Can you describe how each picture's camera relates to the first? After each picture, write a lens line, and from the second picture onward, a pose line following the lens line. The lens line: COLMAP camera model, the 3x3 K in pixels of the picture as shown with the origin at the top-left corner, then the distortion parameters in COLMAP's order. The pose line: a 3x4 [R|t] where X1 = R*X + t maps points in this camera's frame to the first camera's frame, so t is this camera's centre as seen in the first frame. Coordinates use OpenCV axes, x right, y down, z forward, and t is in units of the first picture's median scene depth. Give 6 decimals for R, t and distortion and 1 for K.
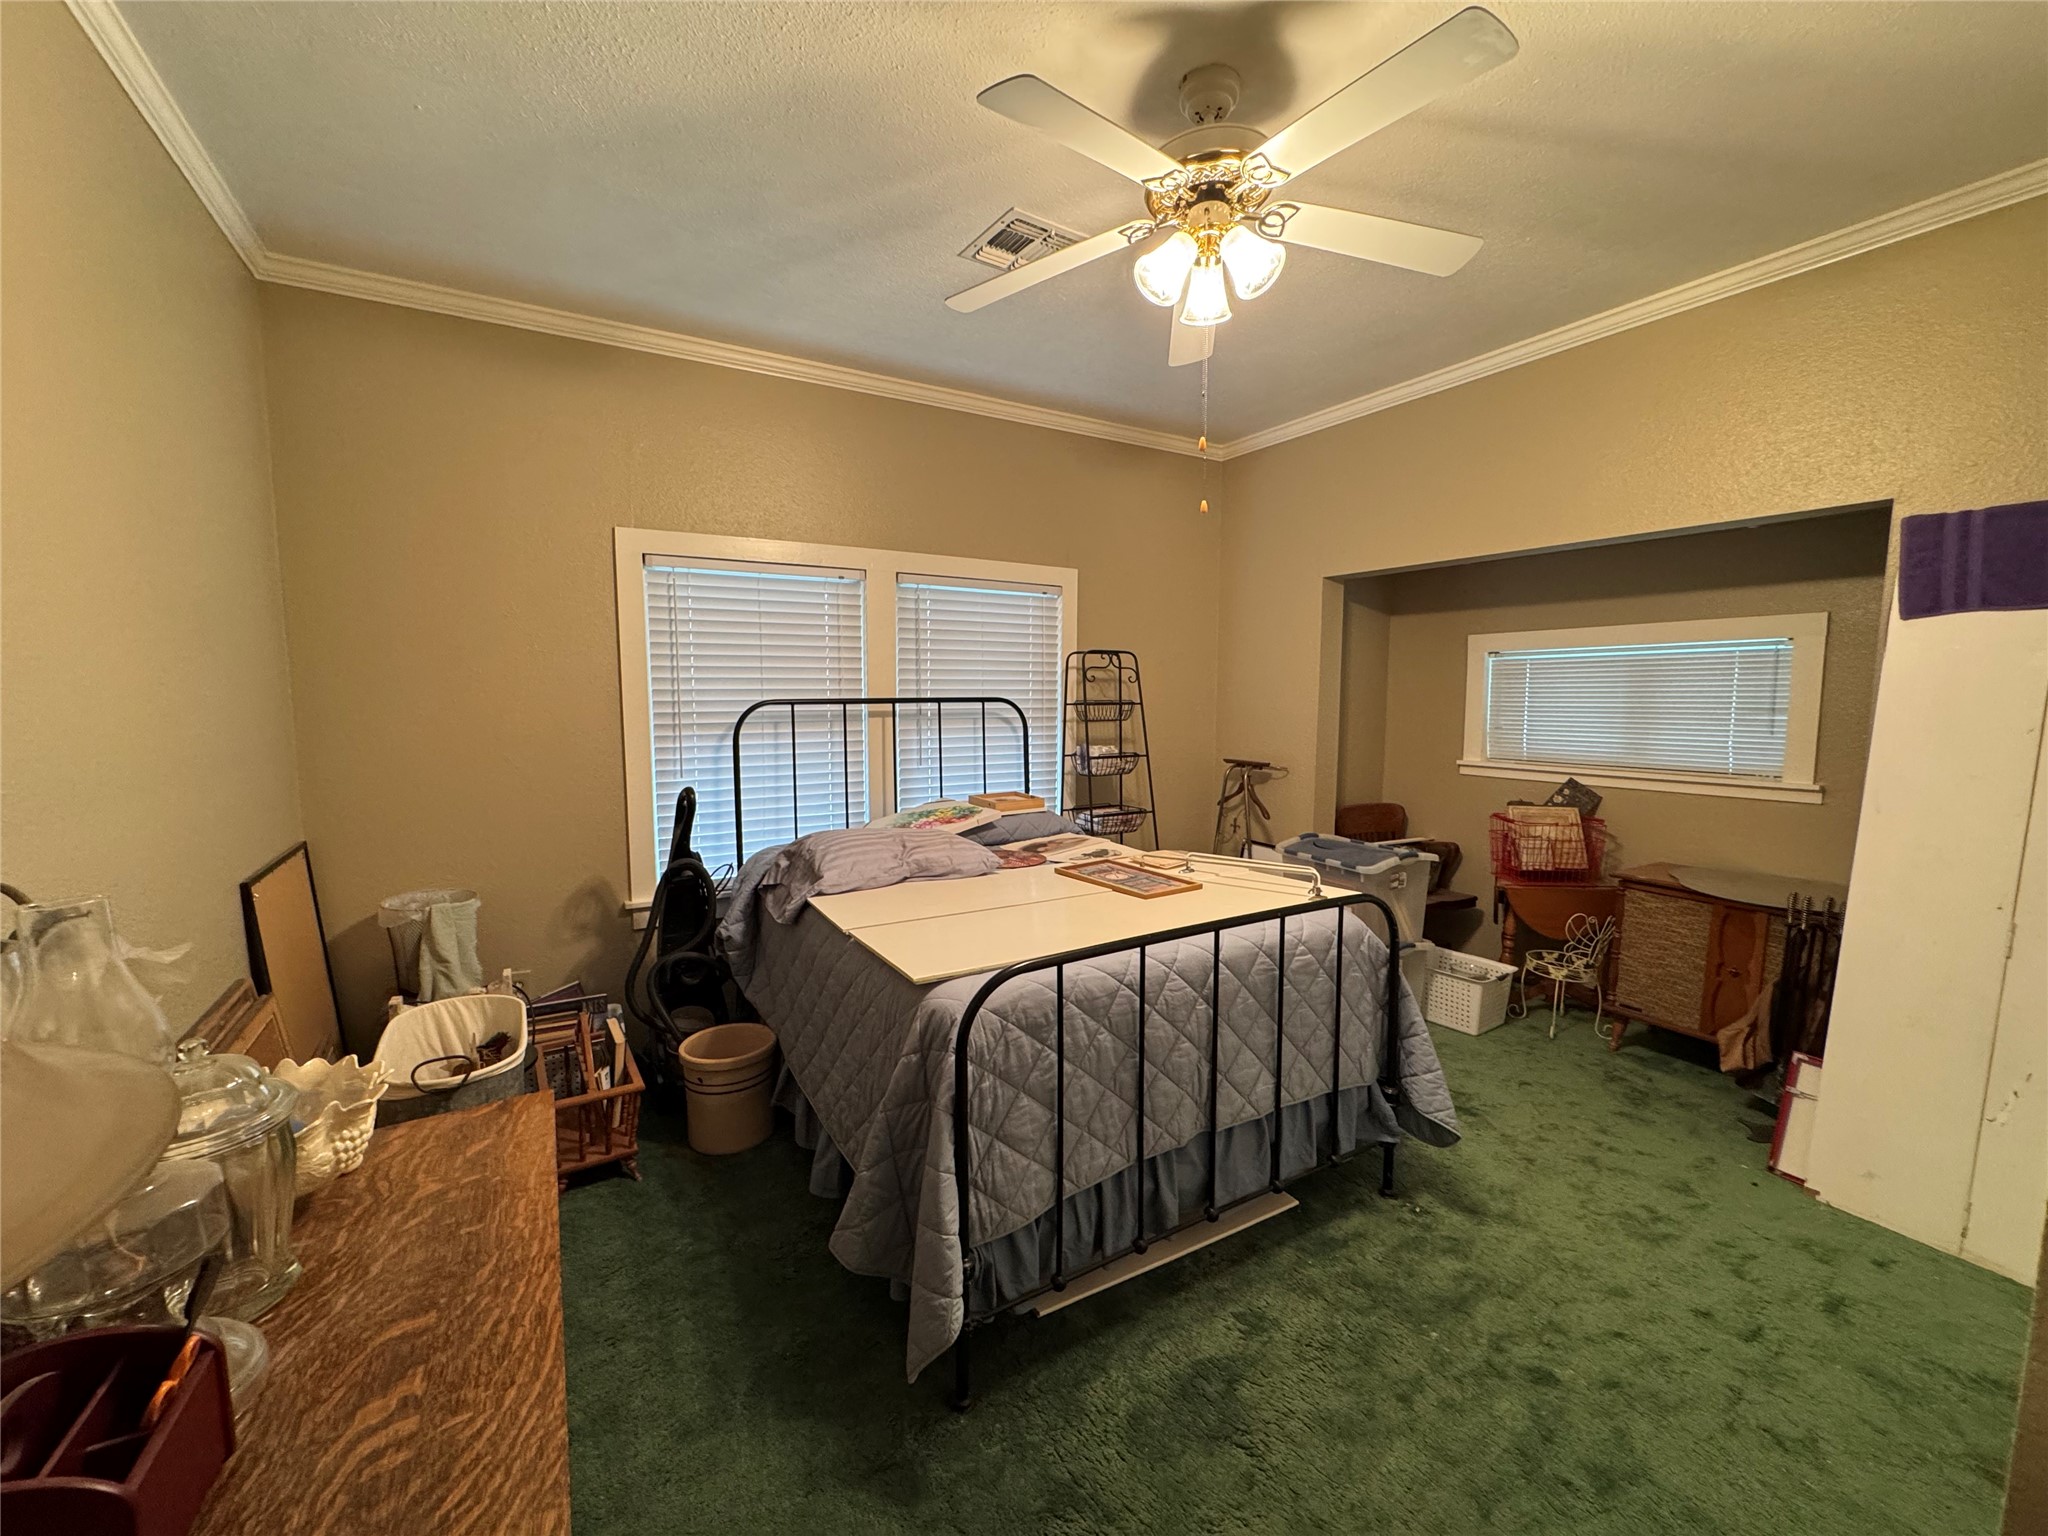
lens RADIAL K [[821.2, 0, 1027.5], [0, 821.2, 777.0], [0, 0, 1]] dist [0.002607, 0.000183]
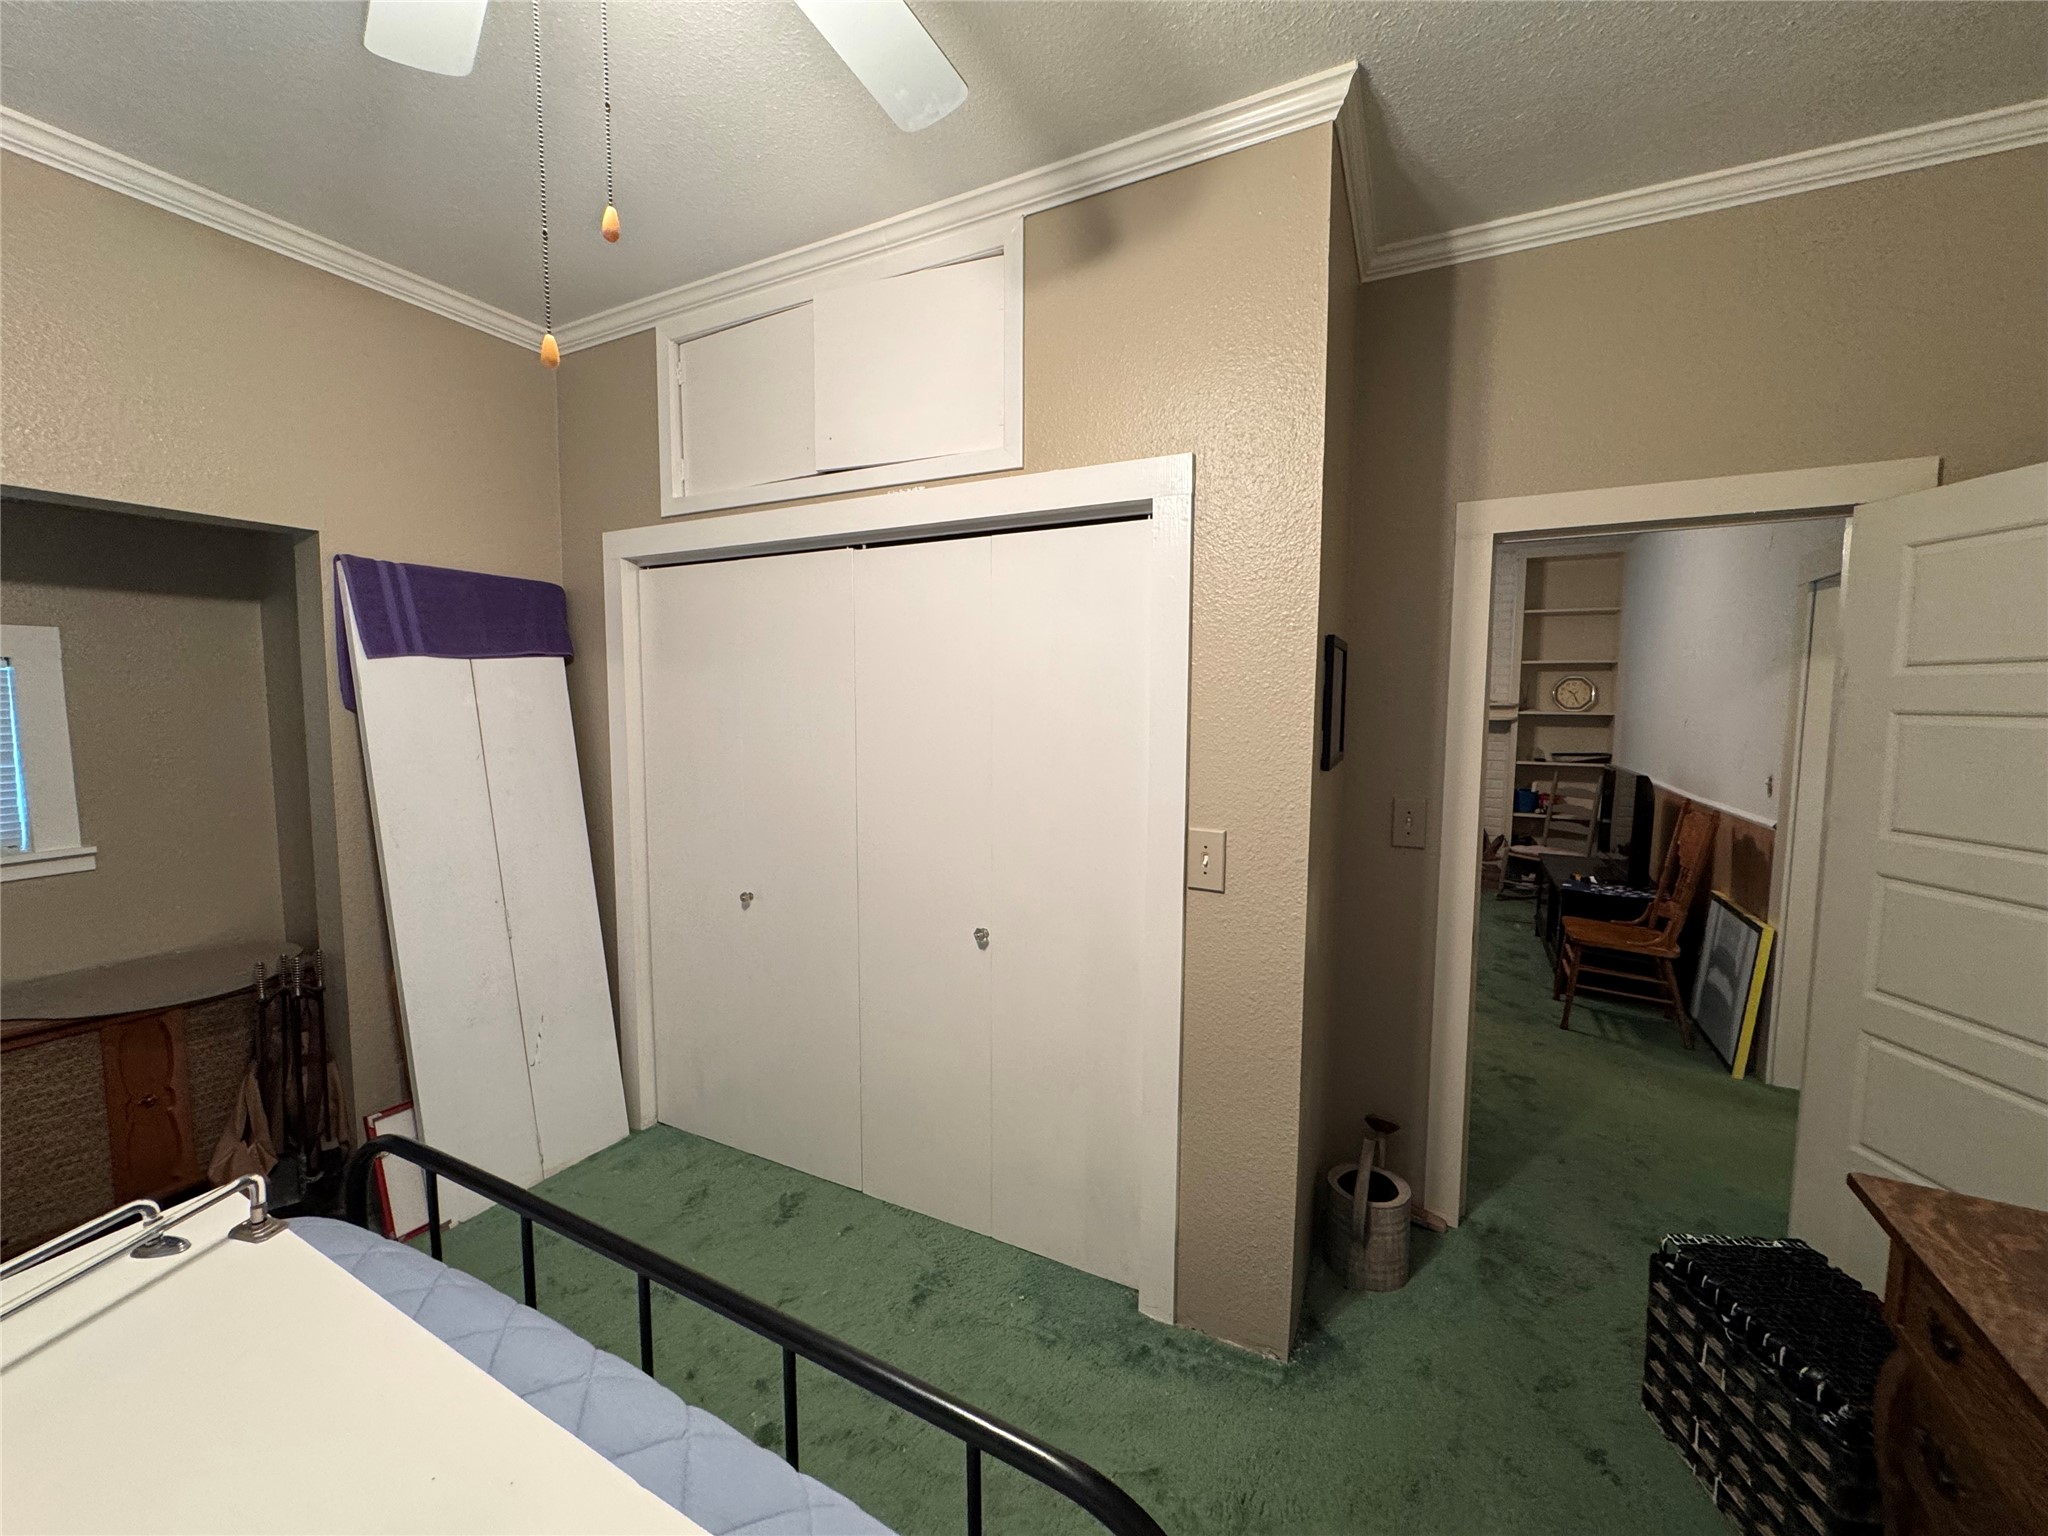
lens RADIAL K [[821.2, 0, 1026.0], [0, 821.2, 767.3], [0, 0, 1]] dist [0.002607, 0.000183]
pose [[-0.556543, -0.064364, 0.828322, -0.246041], [0.086098, 0.987159, 0.134555, -0.128416], [-0.826345, 0.146203, -0.543855, 0.930144]]
